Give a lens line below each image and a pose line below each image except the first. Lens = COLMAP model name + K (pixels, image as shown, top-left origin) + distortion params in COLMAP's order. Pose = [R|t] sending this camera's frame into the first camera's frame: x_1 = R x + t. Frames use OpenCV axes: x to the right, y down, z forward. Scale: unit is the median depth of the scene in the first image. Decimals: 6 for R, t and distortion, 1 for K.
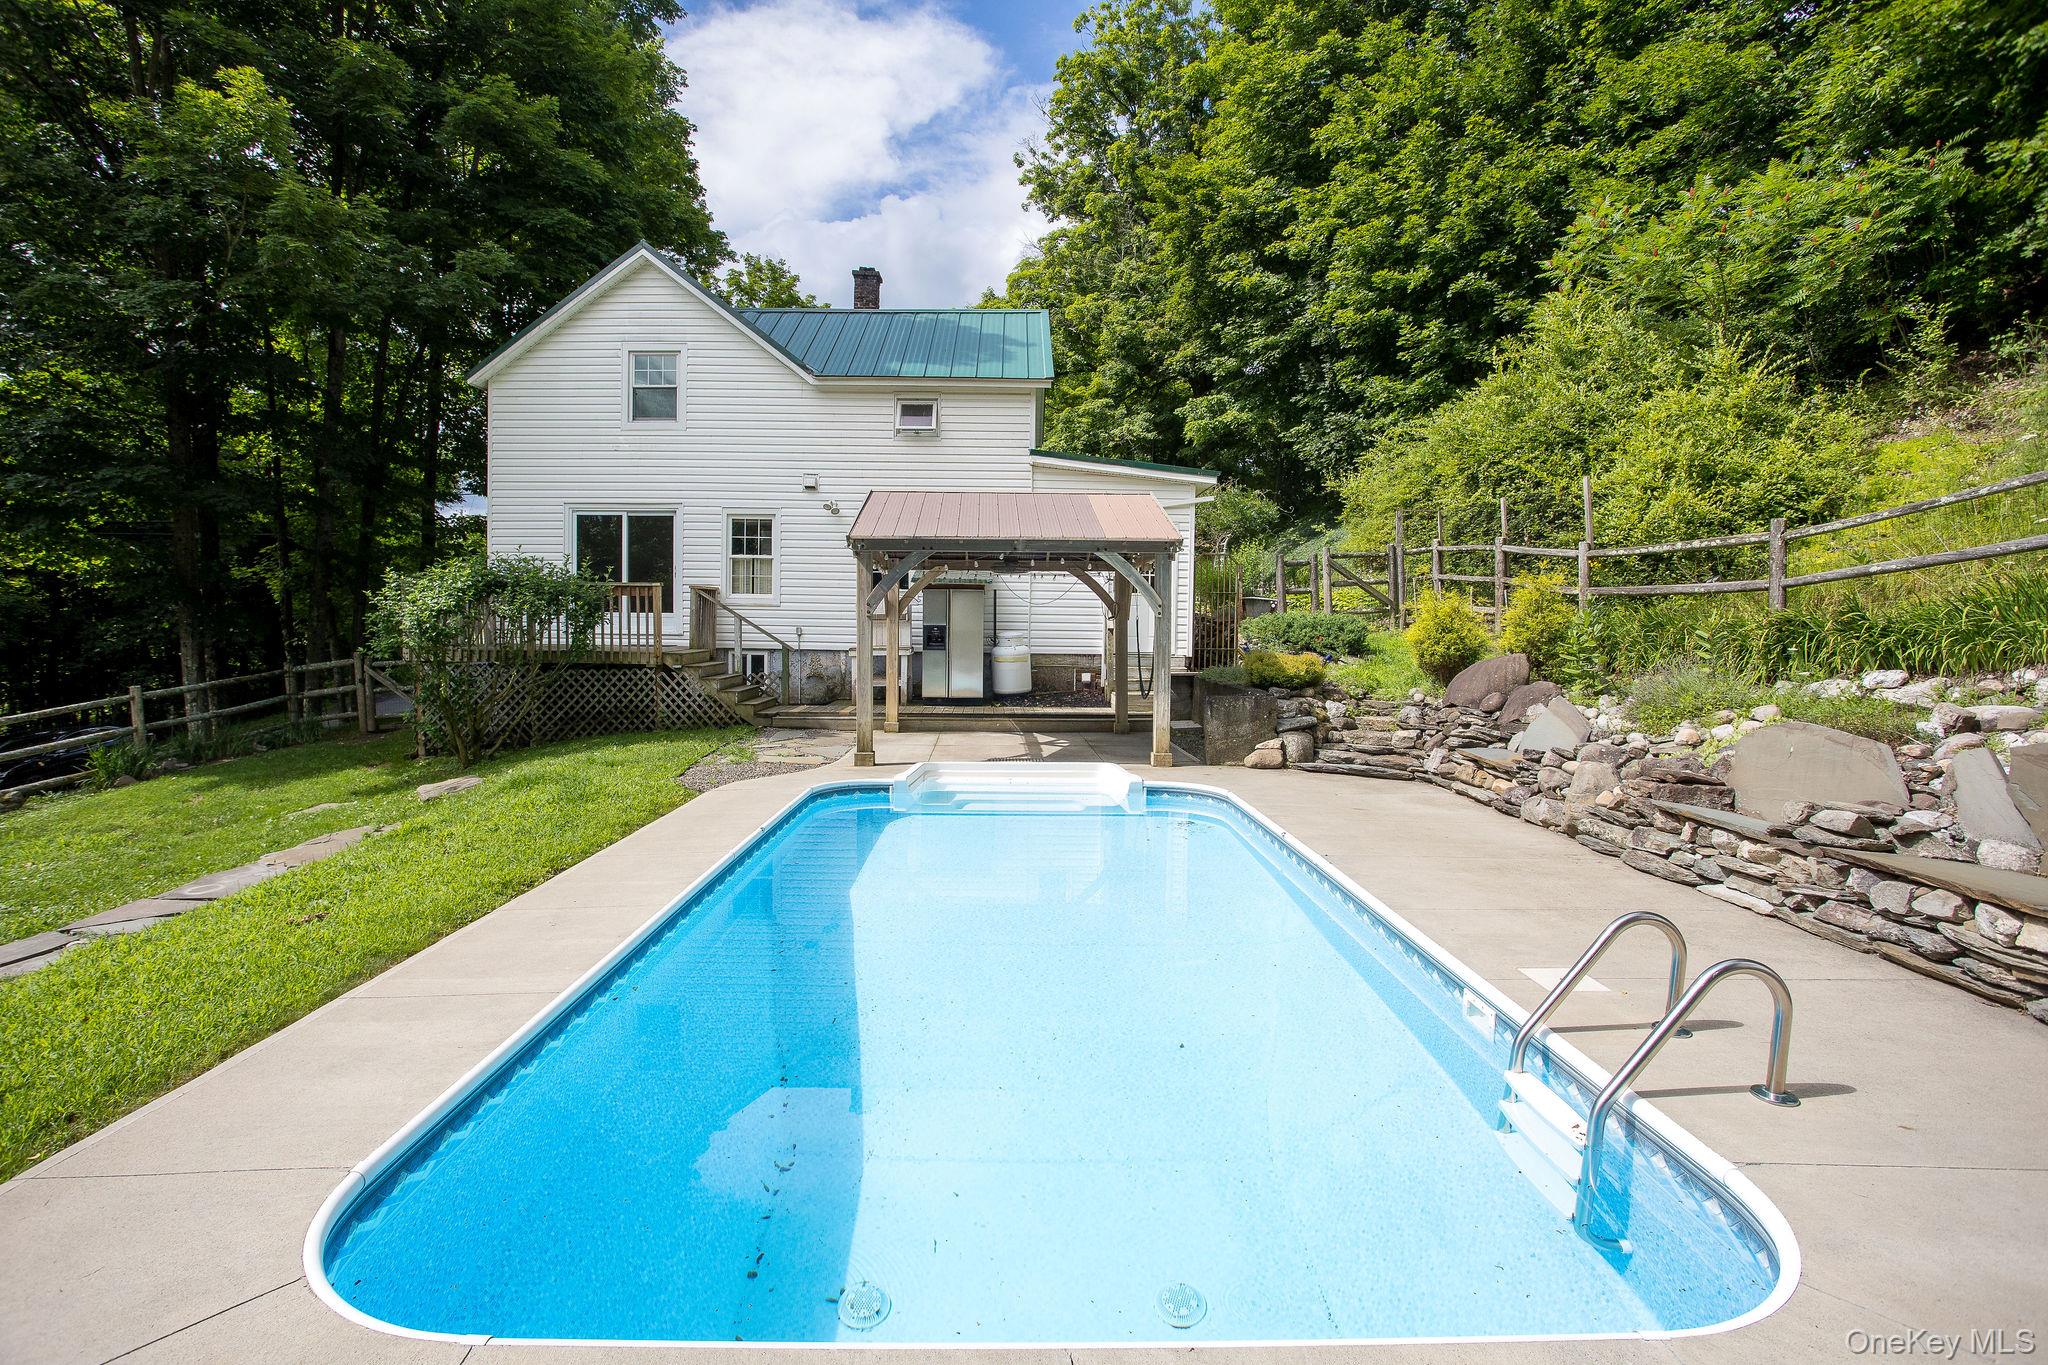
lens RADIAL K [[1021.8, 0, 1023.6], [0, 1021.8, 640.5], [0, 0, 1]] dist [-0.046005, 0.000074]
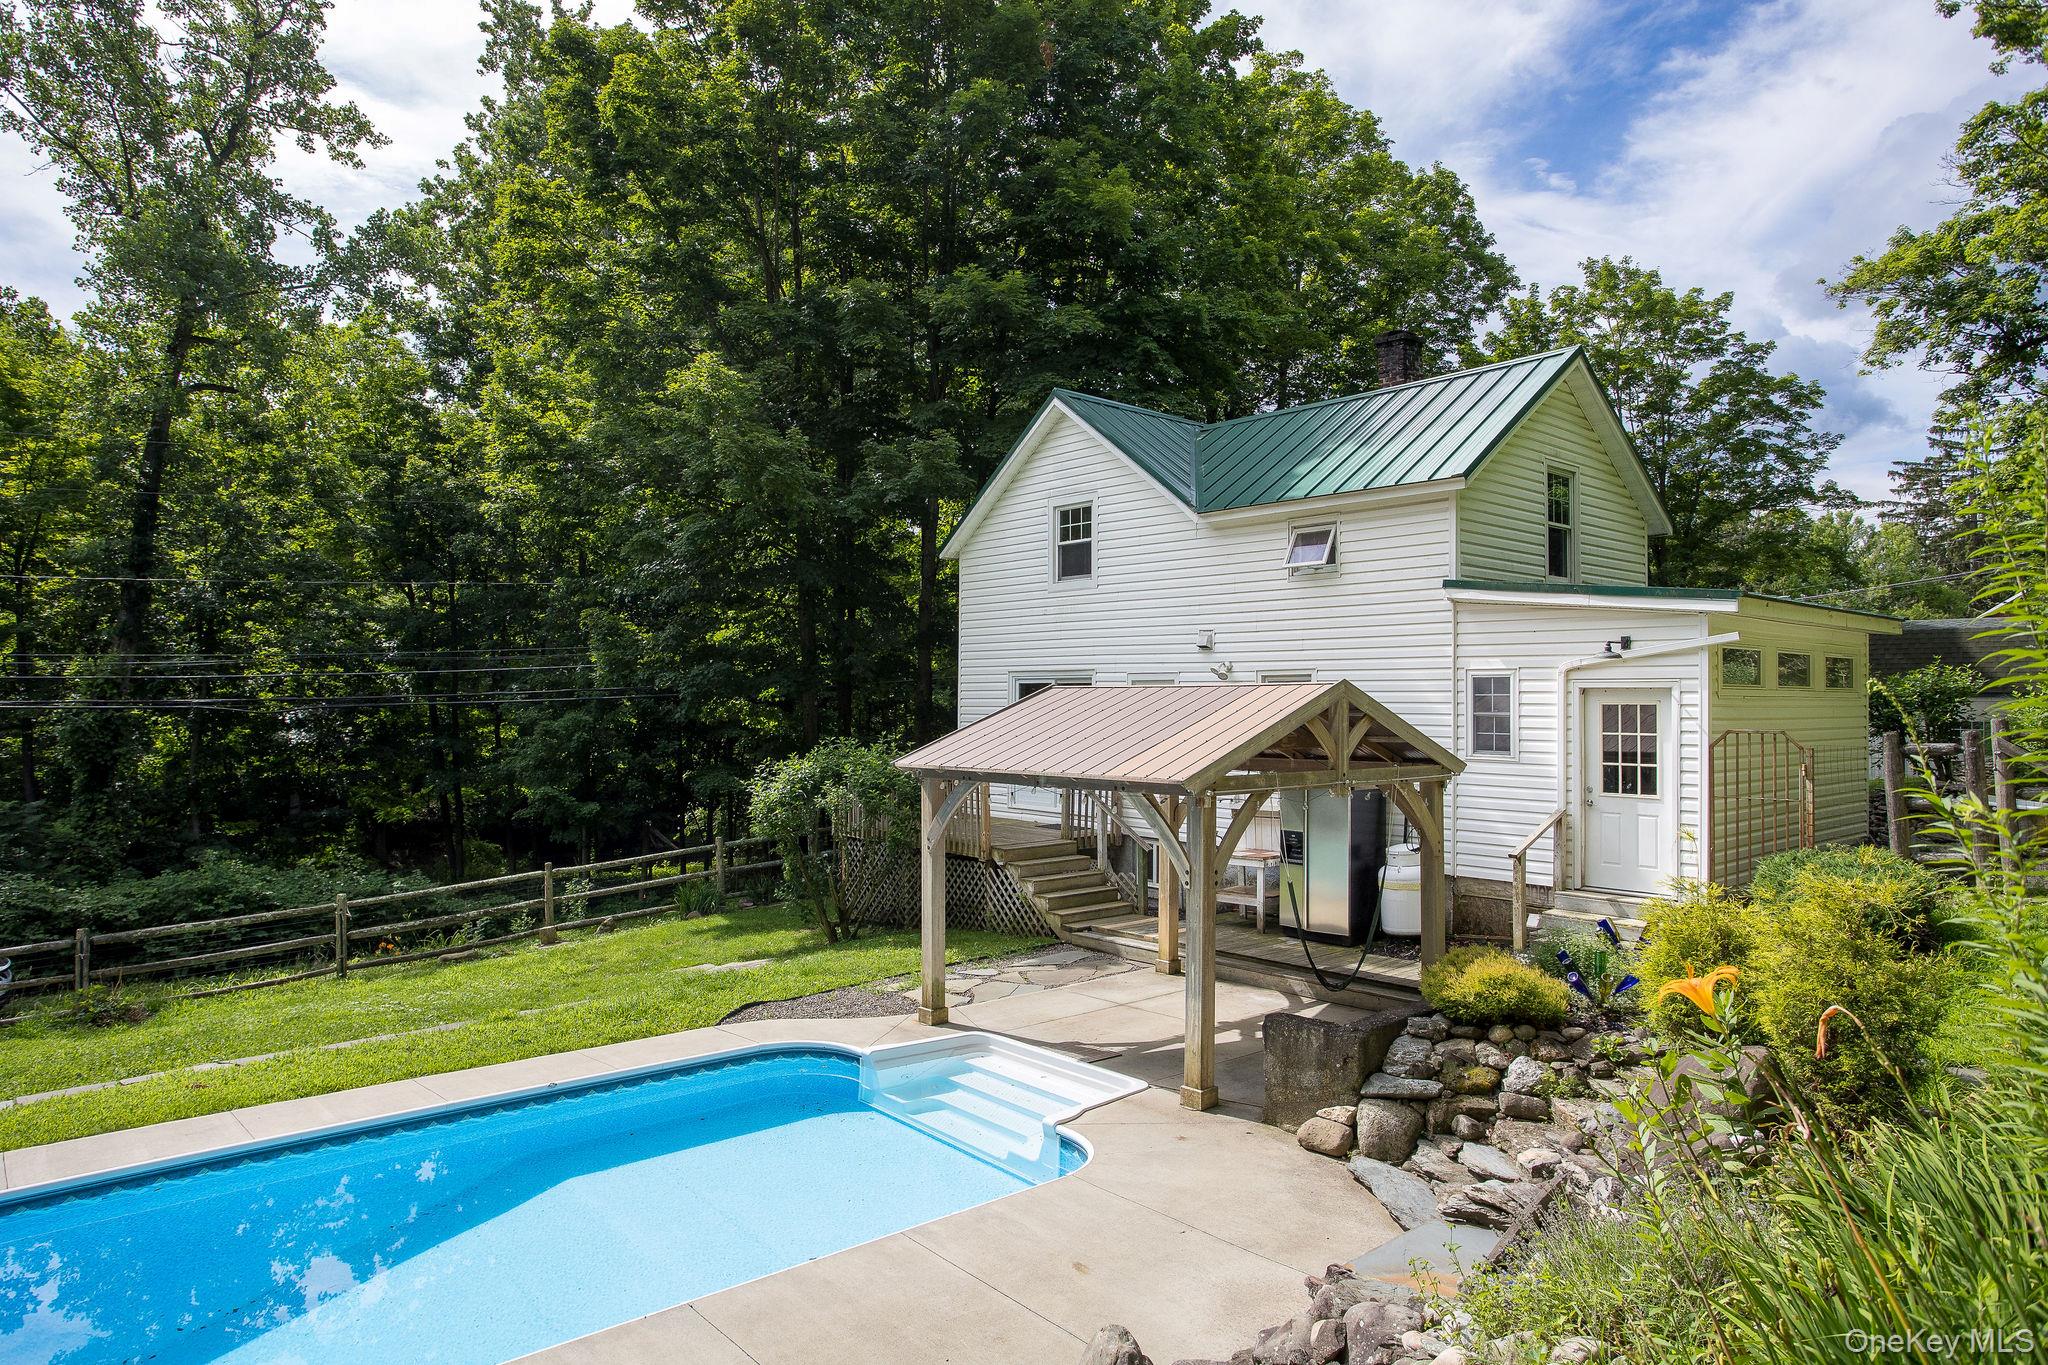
lens RADIAL K [[1244.3, 0, 1024.0], [0, 1244.3, 682.5], [0, 0, 1]] dist [-0.062363, -0.000136]
pose [[0.641709, -0.017789, -0.766742, 0.476371], [-0.007621, 0.999534, -0.029569, -0.092803], [0.766910, 0.024818, 0.641274, 0.251127]]
